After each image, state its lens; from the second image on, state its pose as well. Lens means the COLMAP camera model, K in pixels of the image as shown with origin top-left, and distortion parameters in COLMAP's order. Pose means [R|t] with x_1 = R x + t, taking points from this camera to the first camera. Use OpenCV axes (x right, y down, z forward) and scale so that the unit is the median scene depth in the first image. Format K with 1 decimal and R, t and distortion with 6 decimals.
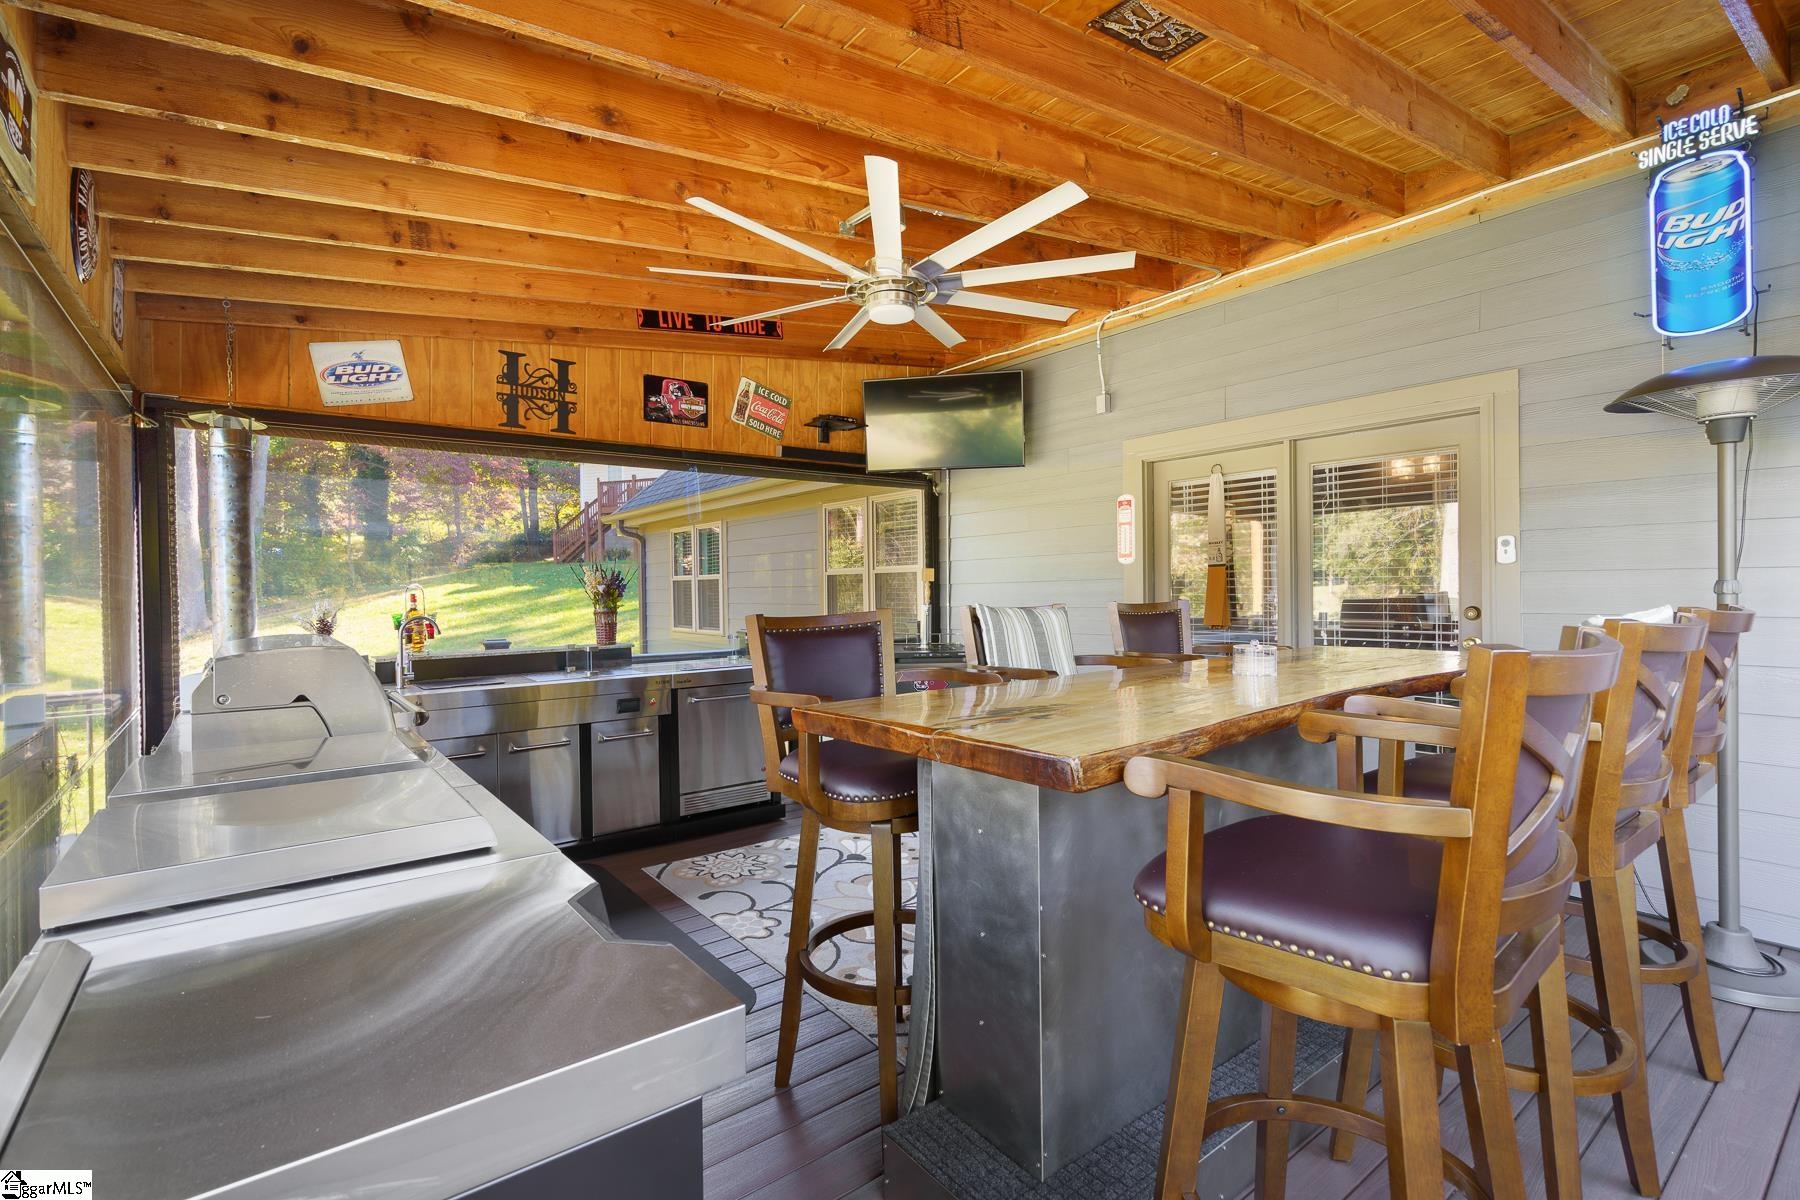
lens RADIAL K [[822.6, 0, 888.1], [0, 822.6, 590.1], [0, 0, 1]] dist [0.000189, -0.001088]
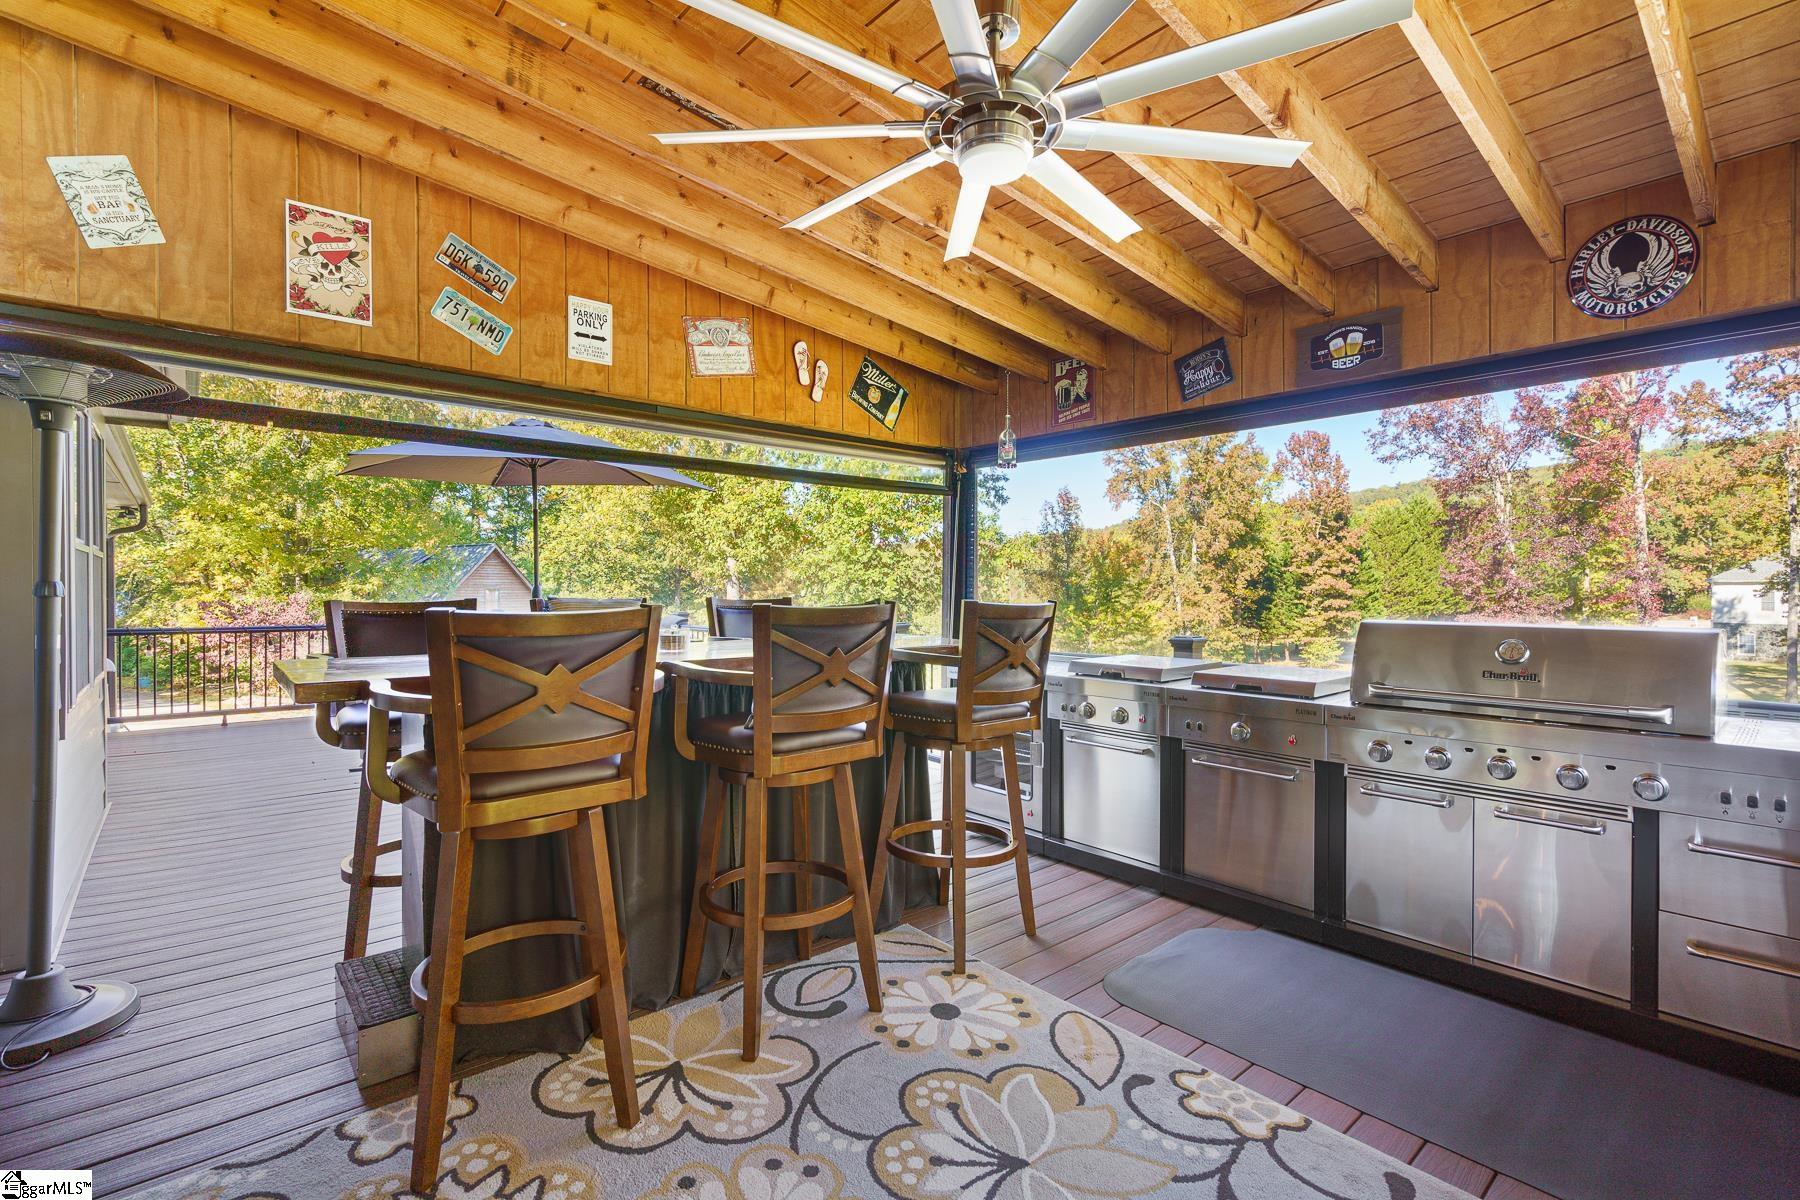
lens RADIAL K [[822.6, 0, 908.5], [0, 822.6, 594.0], [0, 0, 1]] dist [0.000189, -0.001088]
pose [[-0.997380, 0.012537, -0.071252, 0.079767], [0.011594, 0.999840, 0.013632, -0.000590], [0.071412, 0.012770, -0.997365, 1.073483]]
